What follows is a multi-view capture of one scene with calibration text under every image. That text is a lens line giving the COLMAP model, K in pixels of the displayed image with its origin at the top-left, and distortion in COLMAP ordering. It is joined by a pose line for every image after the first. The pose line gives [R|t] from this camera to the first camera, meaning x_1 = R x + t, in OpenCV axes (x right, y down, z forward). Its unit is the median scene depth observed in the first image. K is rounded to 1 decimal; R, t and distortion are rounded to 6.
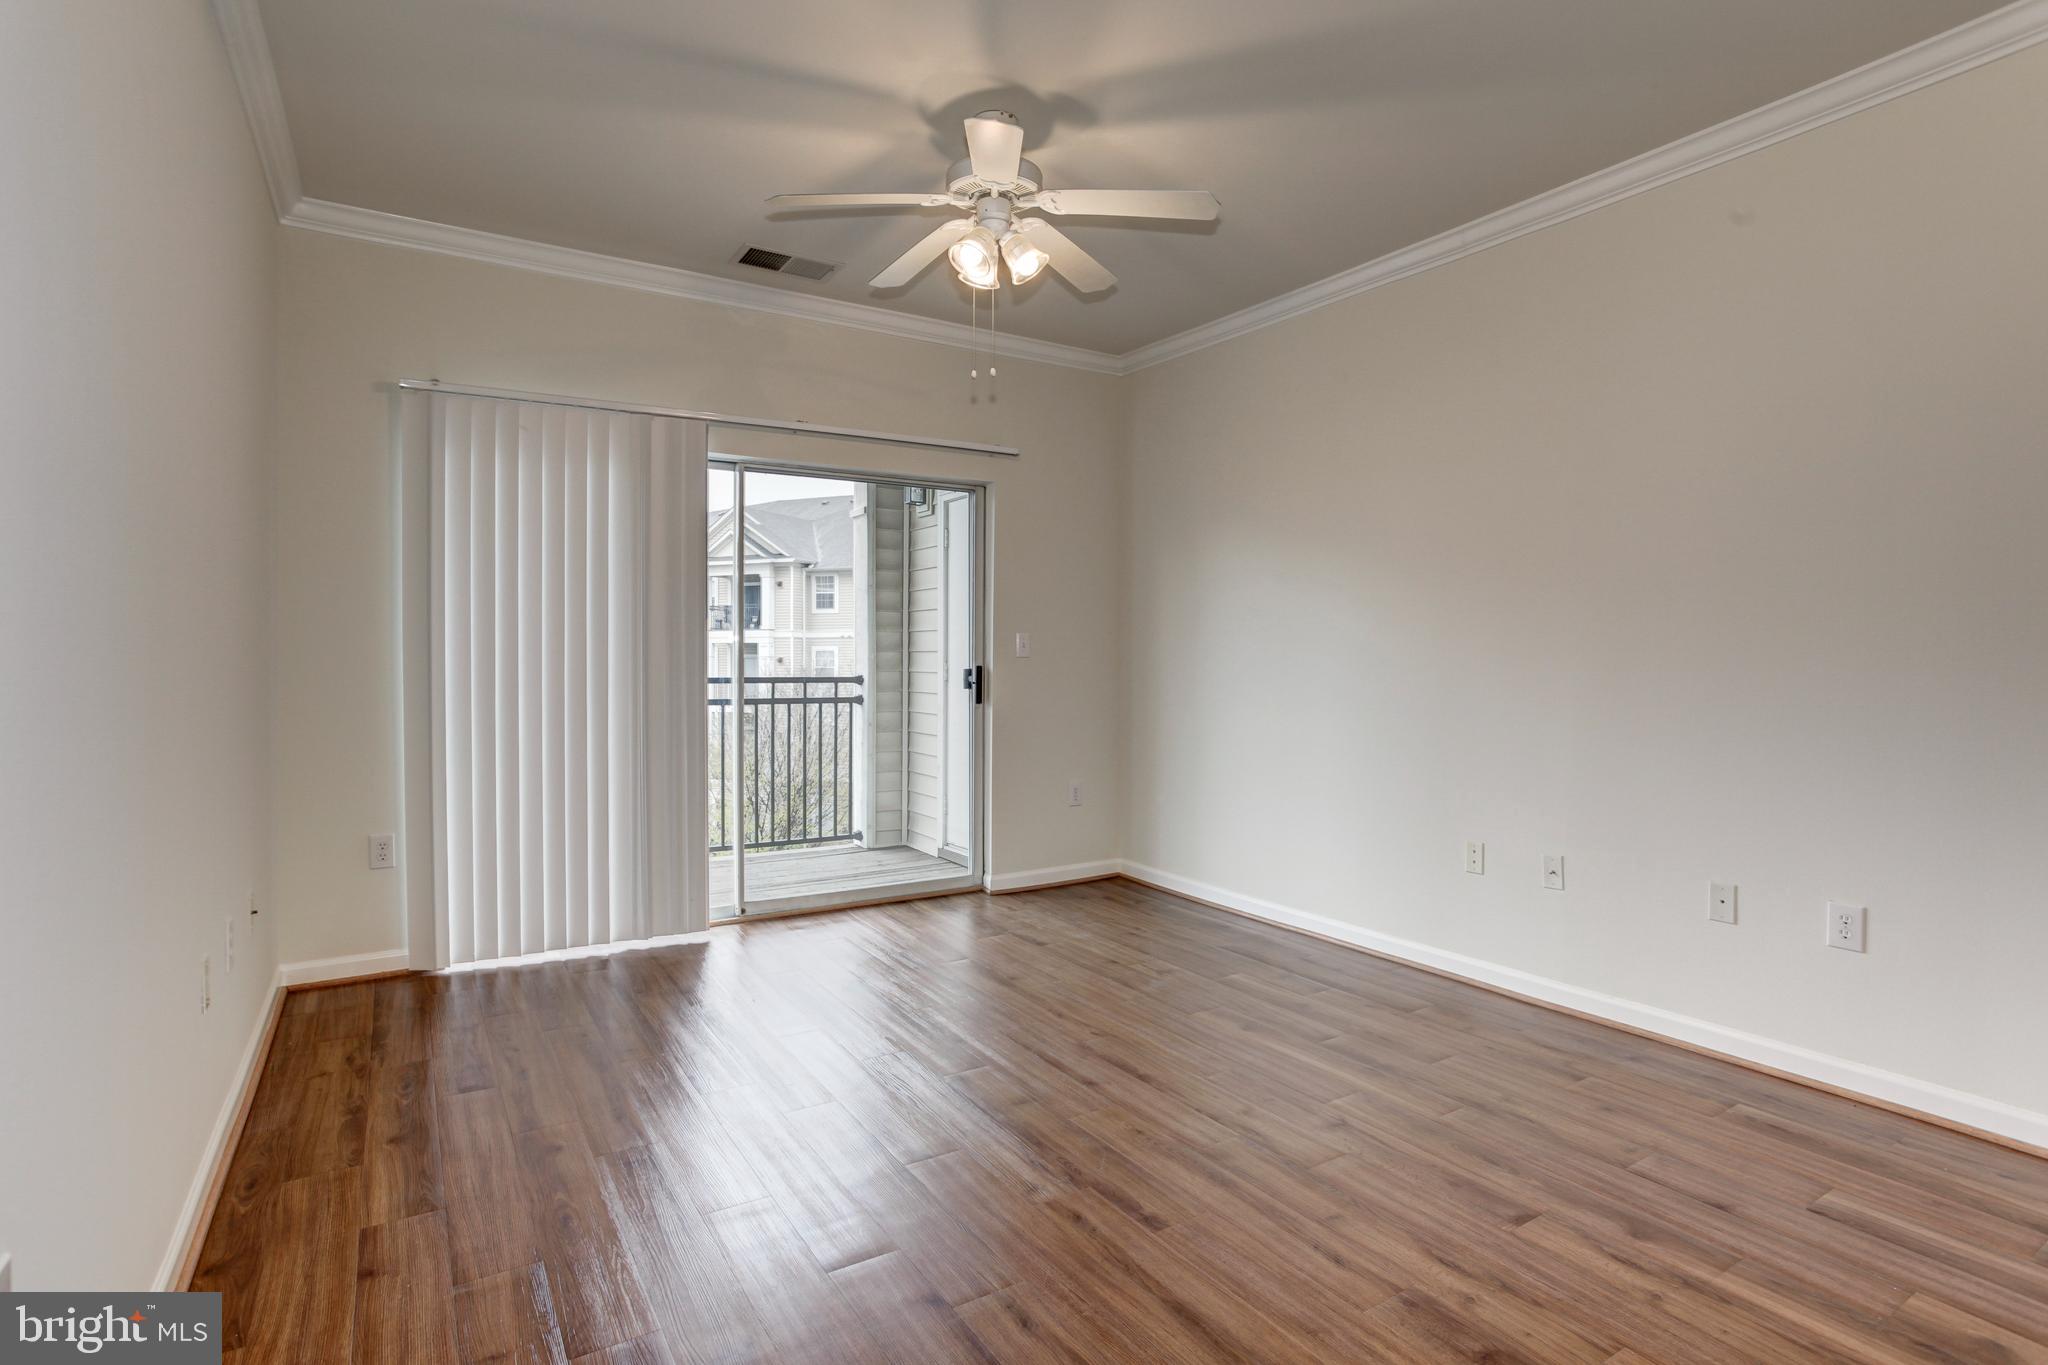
lens RADIAL K [[999.8, 0, 1030.6], [0, 999.8, 680.7], [0, 0, 1]] dist [-0.065846, 0.032709]
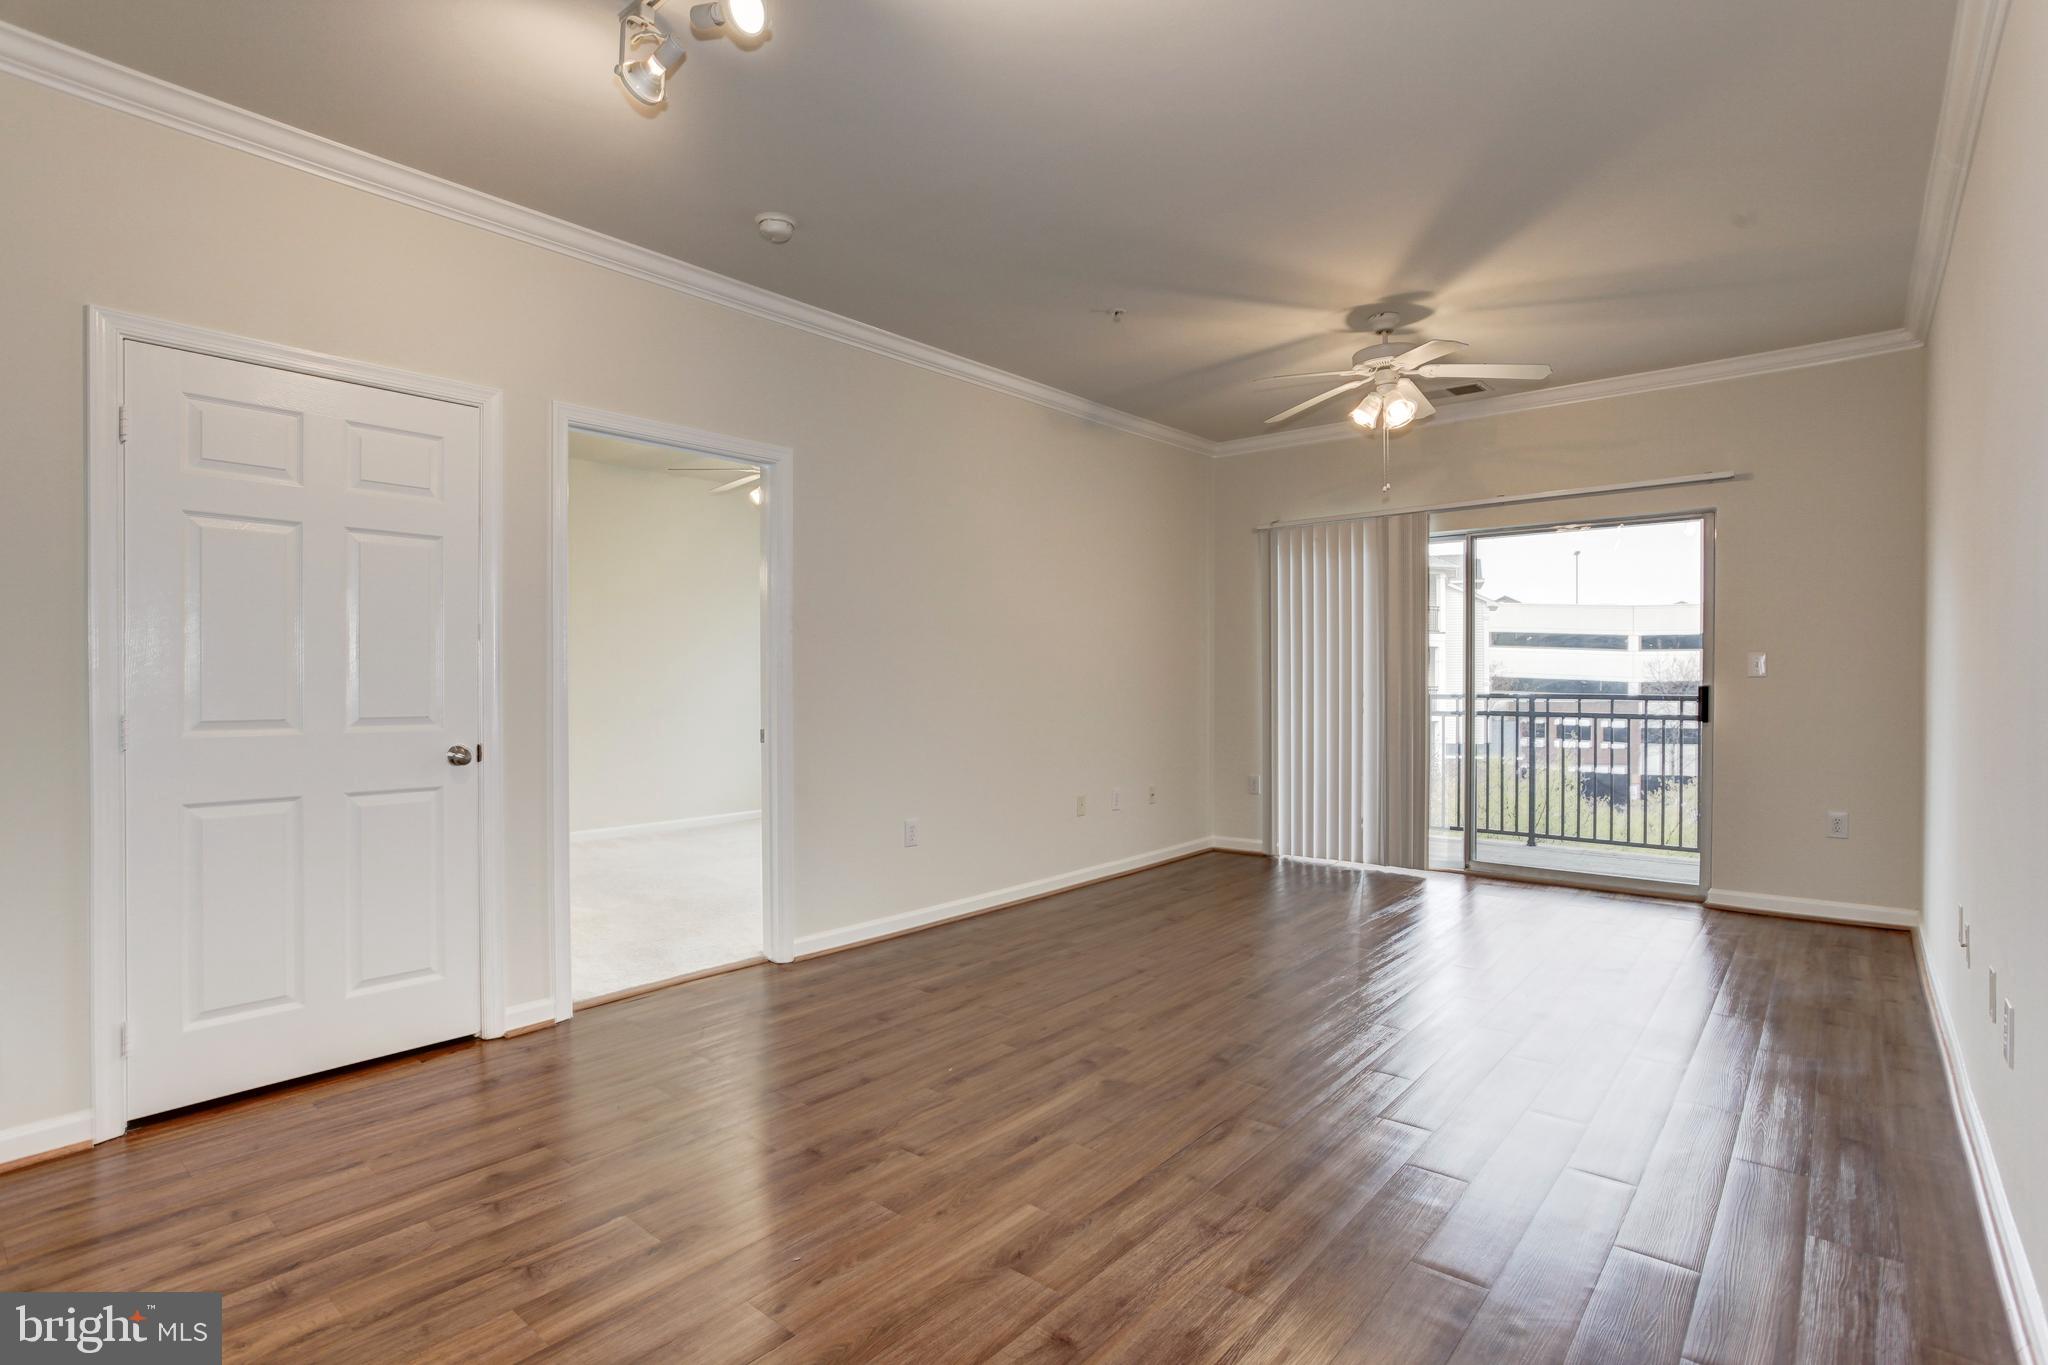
lens RADIAL K [[999.8, 0, 1030.6], [0, 999.8, 680.7], [0, 0, 1]] dist [-0.065846, 0.032709]
pose [[0.300334, -0.001308, -0.953833, 1.233920], [-0.017825, 0.999817, -0.006983, 0.001390], [0.953668, 0.019099, 0.300255, 0.051364]]
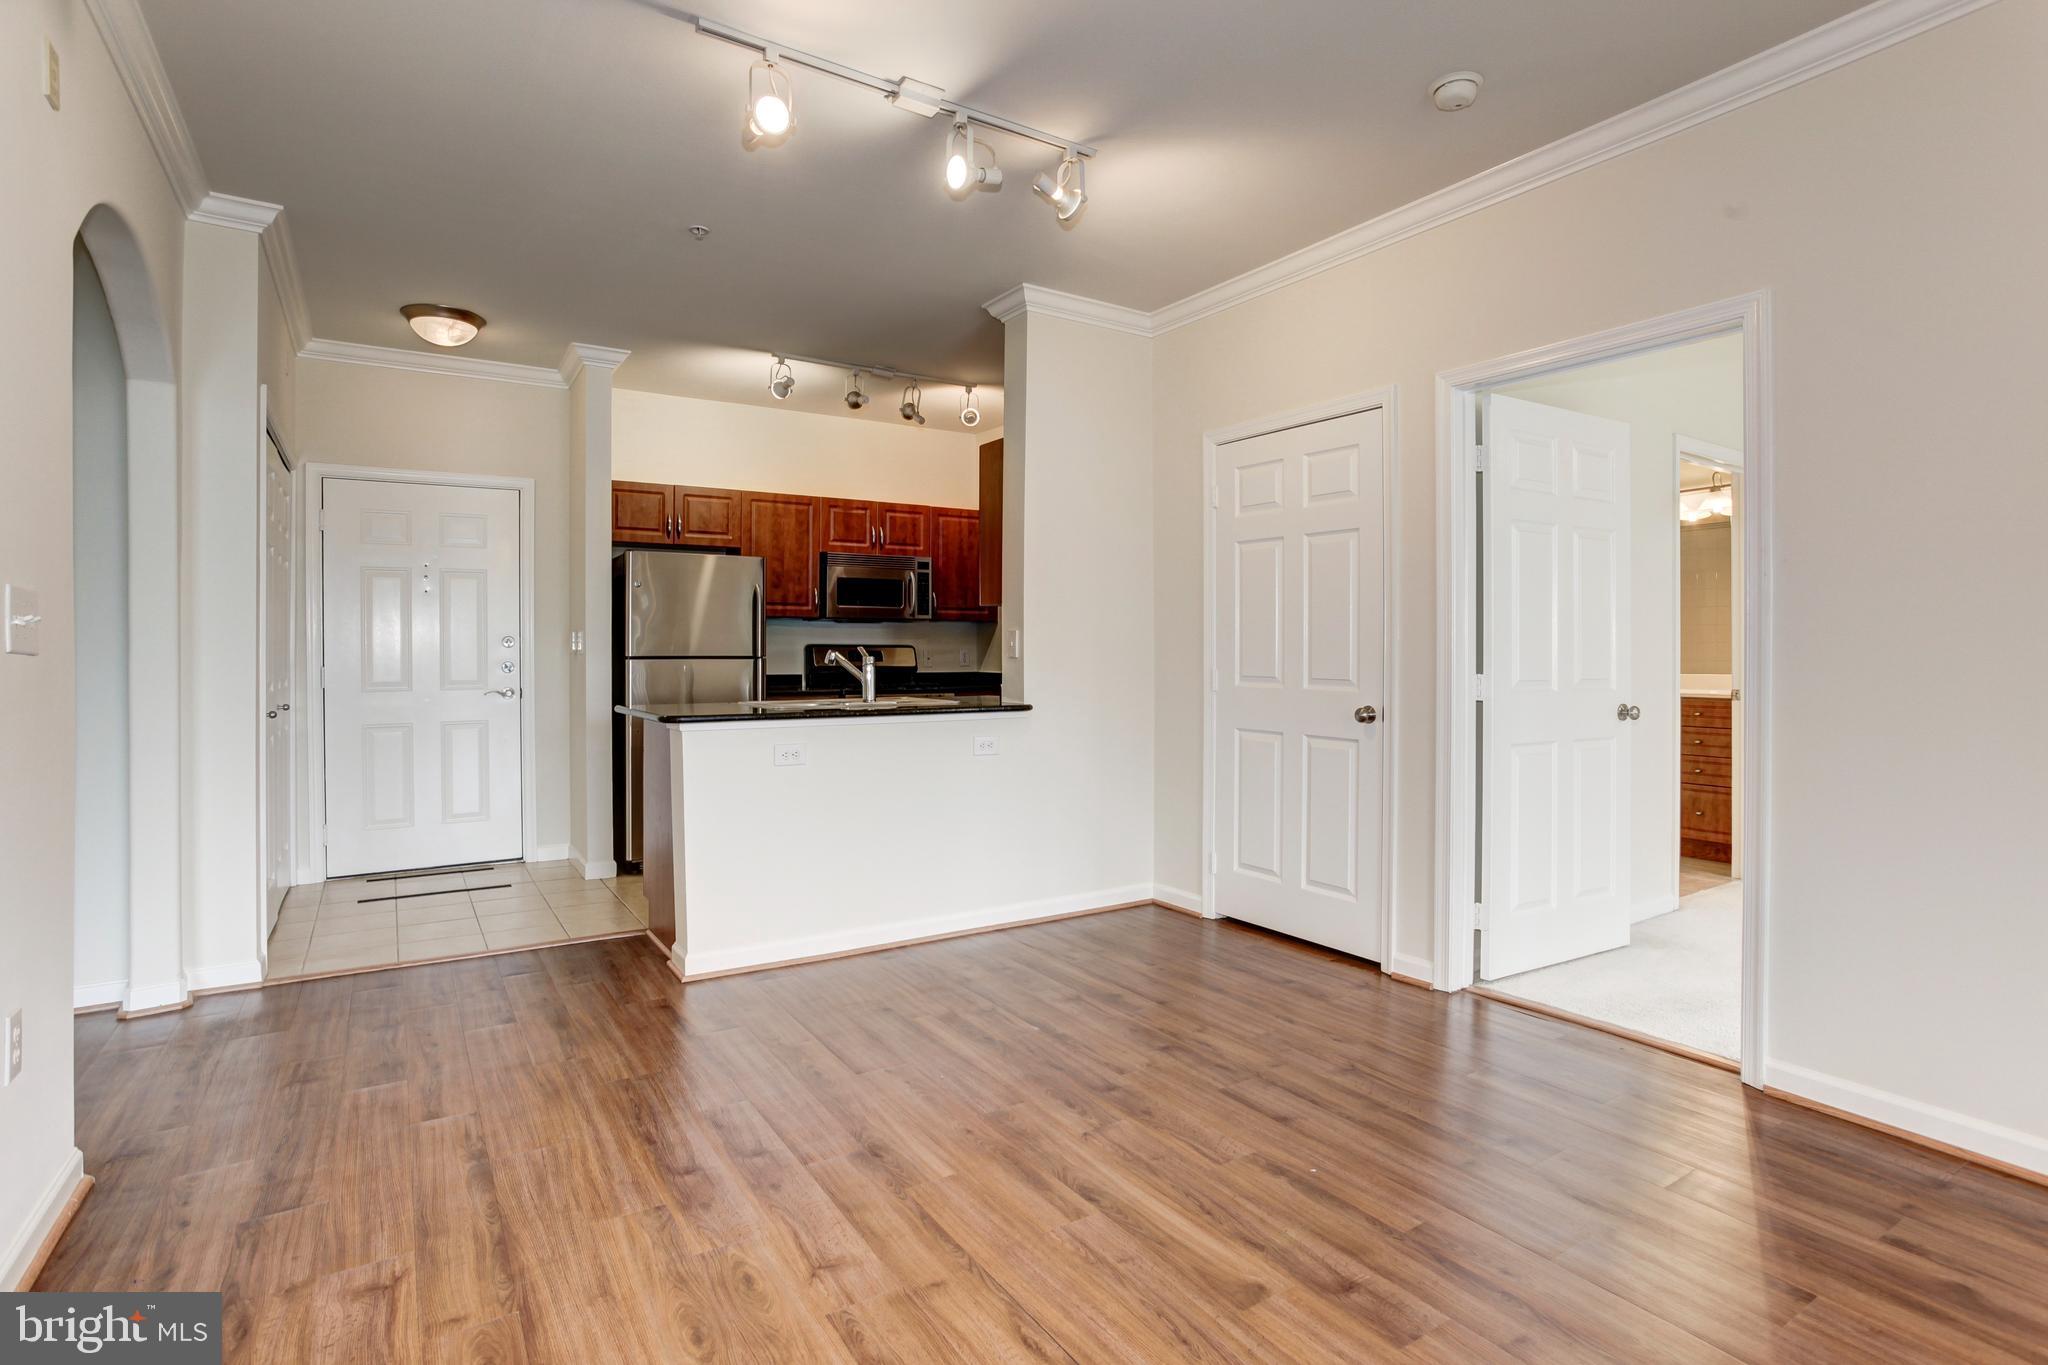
lens RADIAL K [[1015.2, 0, 1020.7], [0, 1015.2, 648.5], [0, 0, 1]] dist [-0.035253, 0.014908]
pose [[-0.999996, -0.000139, -0.002787, 0.444402], [-0.000198, 0.999773, 0.021310, -0.024330], [0.002784, 0.021310, -0.999769, 1.078784]]
